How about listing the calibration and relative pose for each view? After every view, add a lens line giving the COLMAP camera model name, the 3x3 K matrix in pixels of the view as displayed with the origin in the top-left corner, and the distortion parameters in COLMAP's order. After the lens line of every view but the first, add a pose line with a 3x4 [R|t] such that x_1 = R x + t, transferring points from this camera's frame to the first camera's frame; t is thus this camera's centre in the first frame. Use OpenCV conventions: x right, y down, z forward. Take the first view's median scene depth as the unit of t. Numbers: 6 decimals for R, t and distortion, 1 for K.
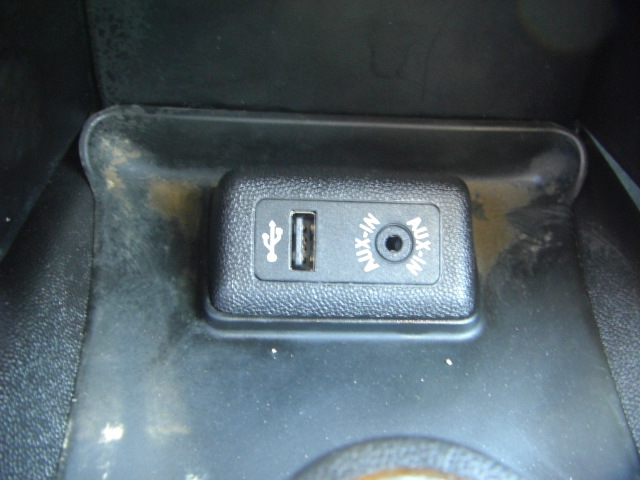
lens RADIAL K [[746.6, 0, 320.0], [0, 746.6, 240.0], [0, 0, 1]] dist [-0.165668, 0.072503]
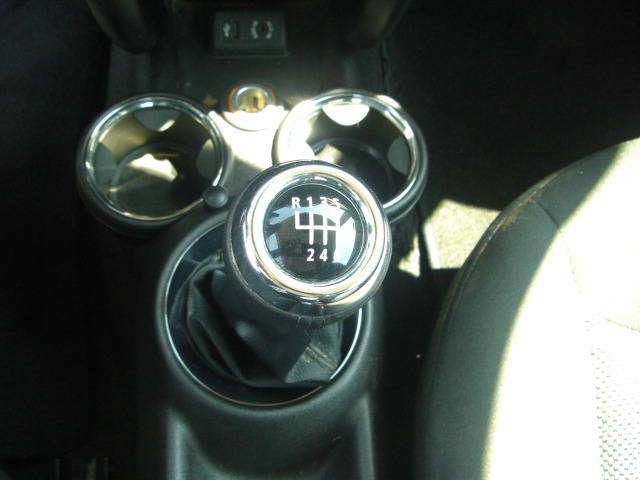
lens RADIAL K [[746.6, 0, 320.0], [0, 746.6, 240.0], [0, 0, 1]] dist [-0.165668, 0.072503]
pose [[0.998894, -0.031584, 0.034821, 0.215964], [0.016691, 0.930710, 0.365378, -0.328038], [-0.043949, -0.364392, 0.930208, -2.533998]]
